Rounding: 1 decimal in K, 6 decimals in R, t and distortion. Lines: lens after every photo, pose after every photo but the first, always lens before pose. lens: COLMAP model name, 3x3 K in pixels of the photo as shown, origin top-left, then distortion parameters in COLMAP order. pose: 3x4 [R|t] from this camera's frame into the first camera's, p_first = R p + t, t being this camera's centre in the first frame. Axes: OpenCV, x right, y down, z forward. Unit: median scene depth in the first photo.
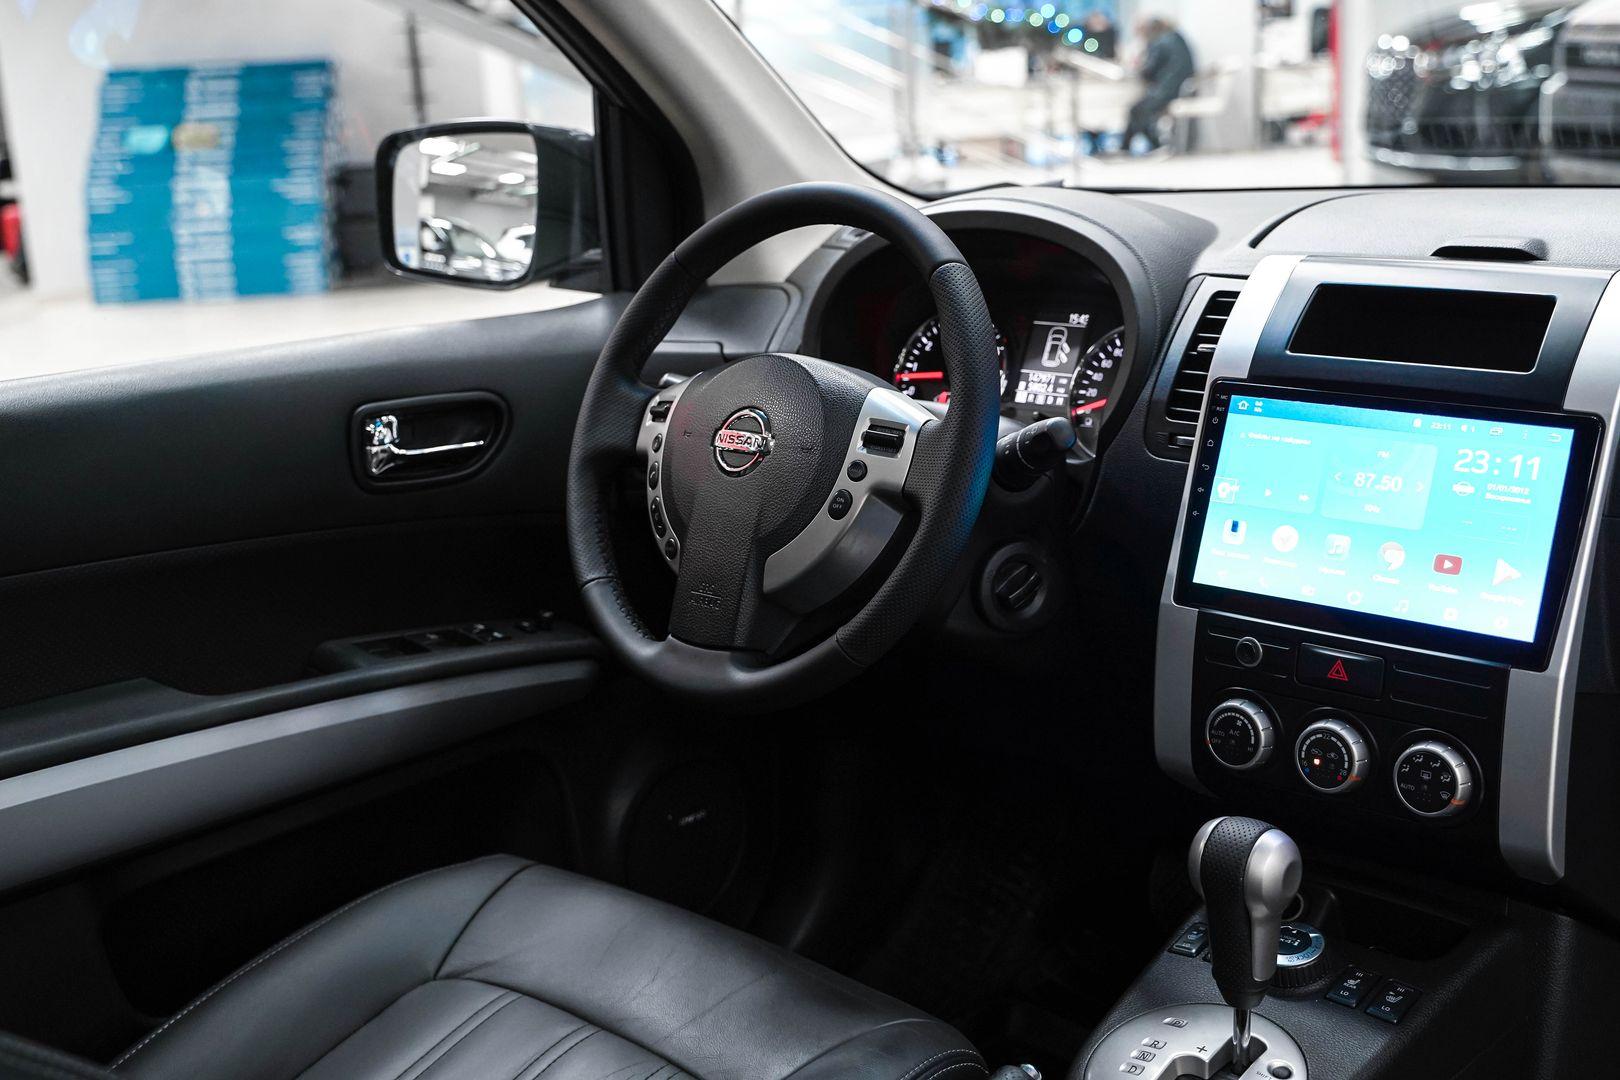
lens RADIAL K [[1953.5, 0, 808.3], [0, 1953.5, 497.0], [0, 0, 1]] dist [0.004339, 0.000000]
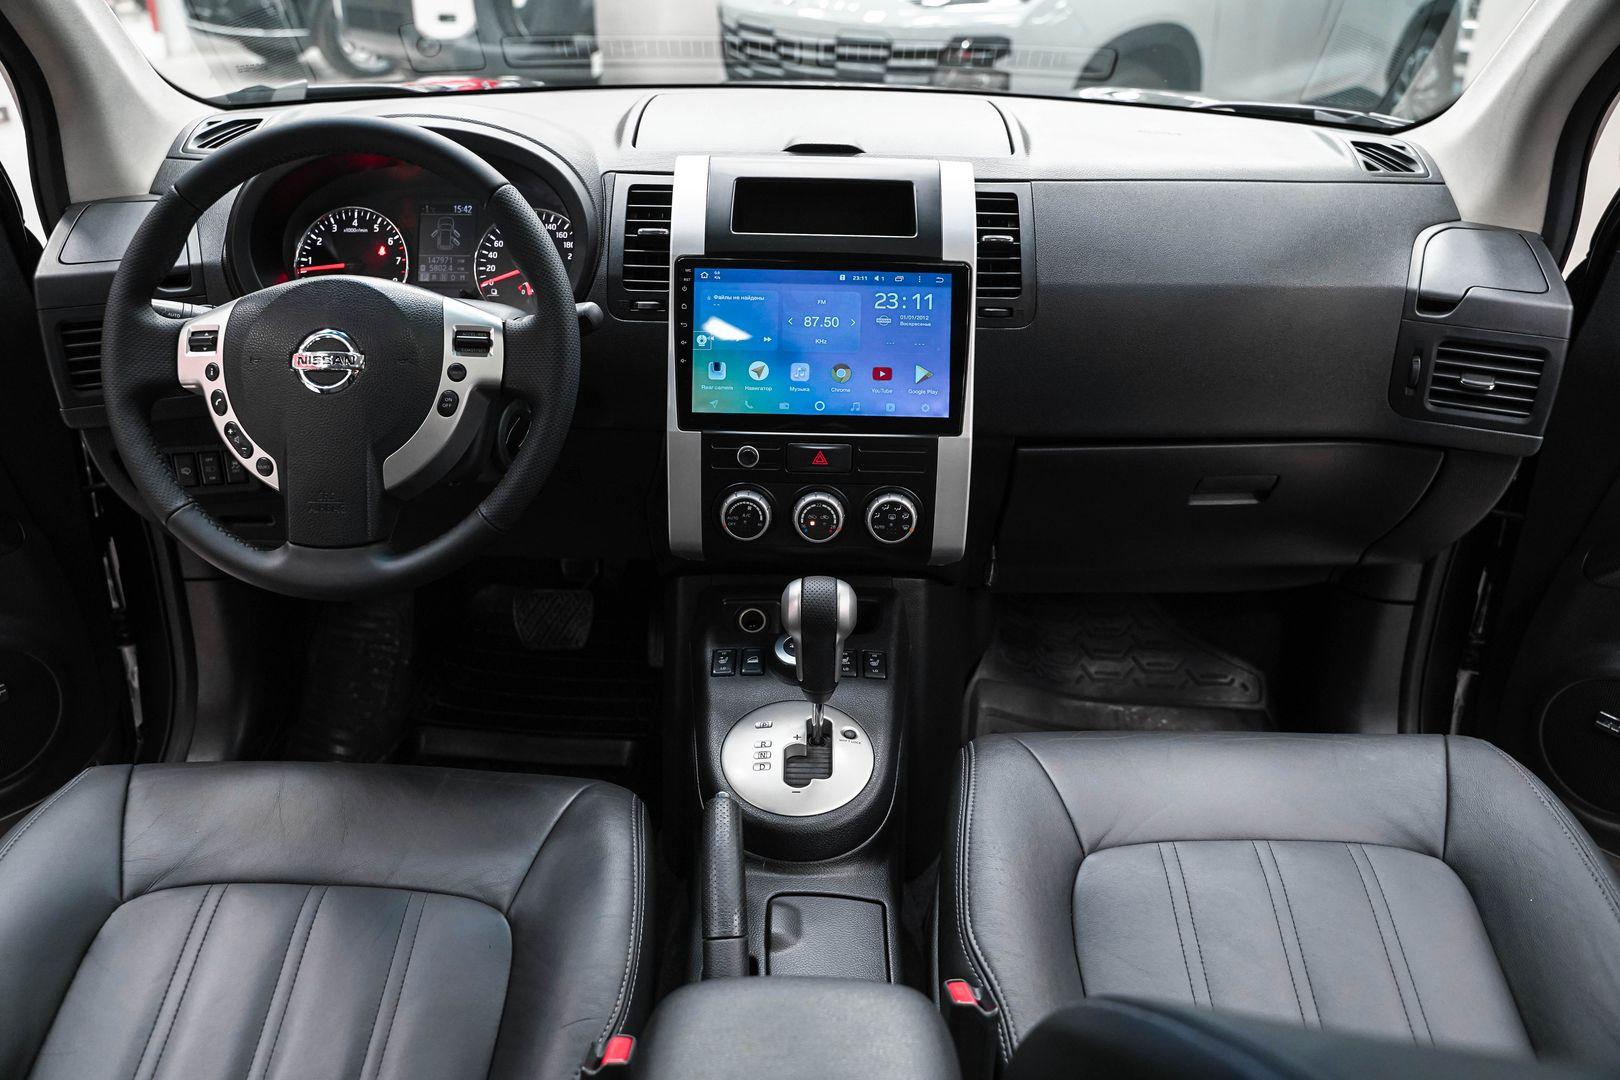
lens RADIAL K [[1316.9, 0, 802.3], [0, 1316.9, 540.2], [0, 0, 1]] dist [-0.110660, 0.088499]
pose [[0.739398, -0.243233, 0.627796, -0.319597], [0.104084, 0.962546, 0.250342, -0.085846], [-0.665174, -0.119759, 0.737022, 0.262766]]
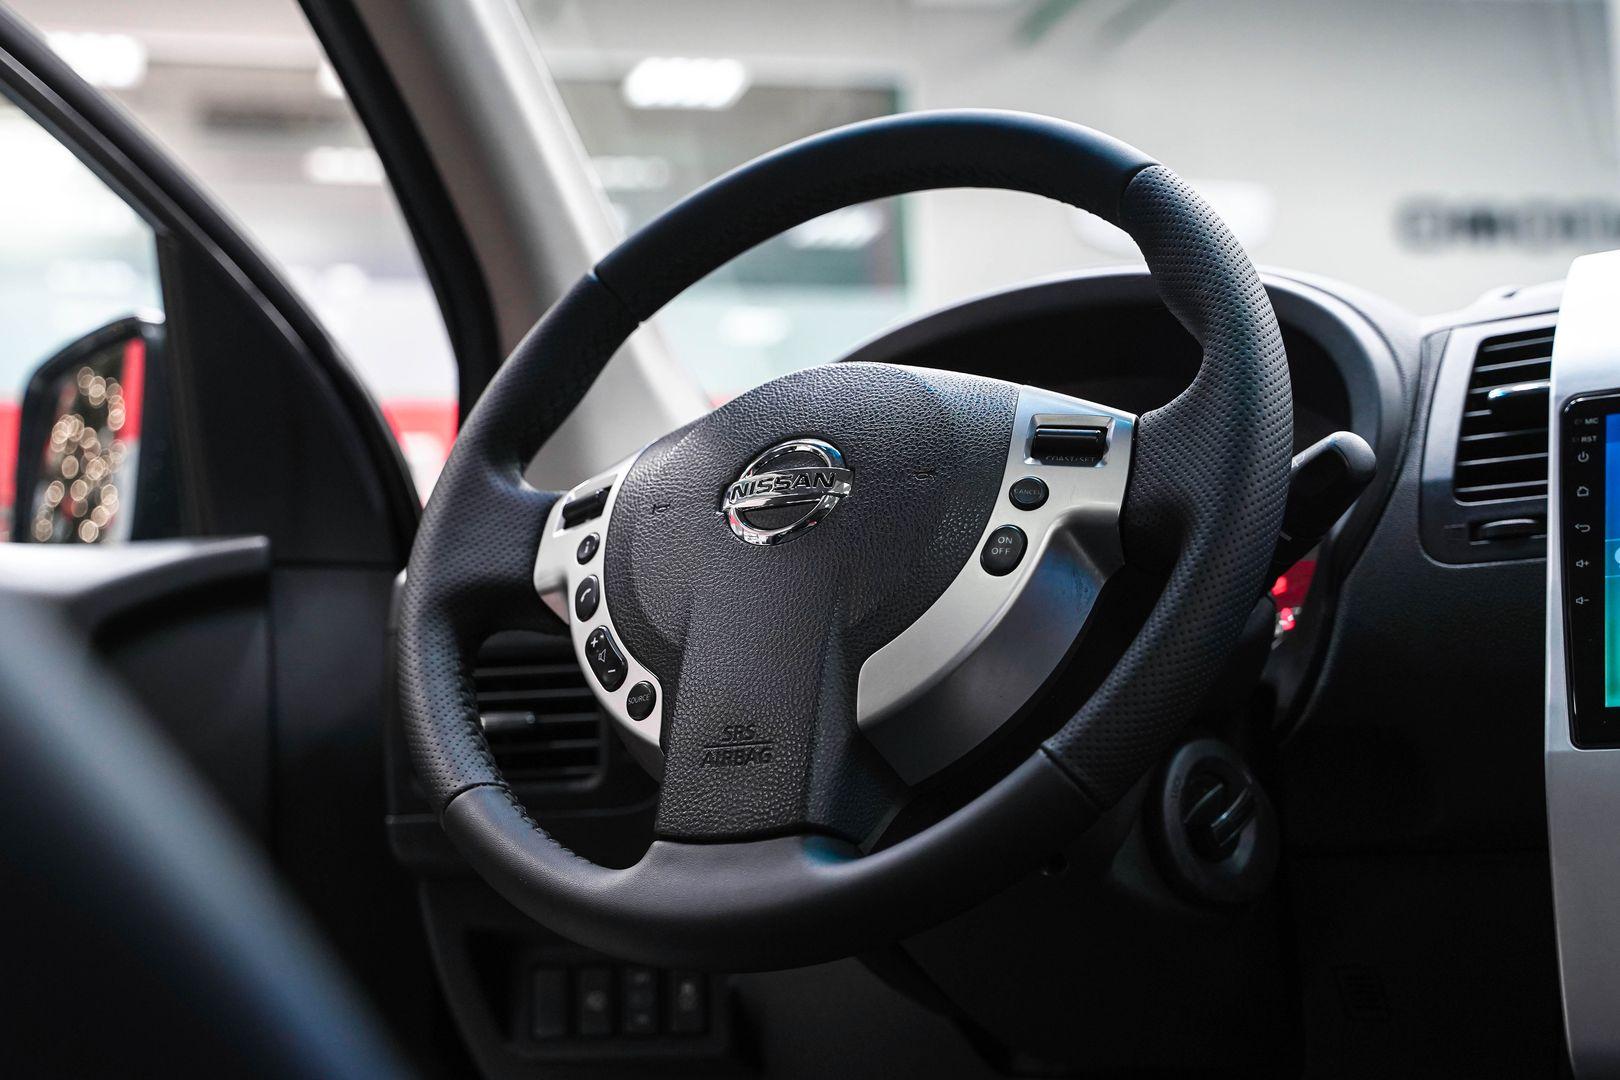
lens RADIAL K [[2488.7, 0, 807.2], [0, 2488.7, 524.6], [0, 0, 1]] dist [0.109438, 0.000000]
pose [[0.970562, 0.041074, 0.237325, -0.193991], [0.048907, 0.931215, -0.361174, 0.235583], [-0.235835, 0.362148, 0.901793, 0.360669]]
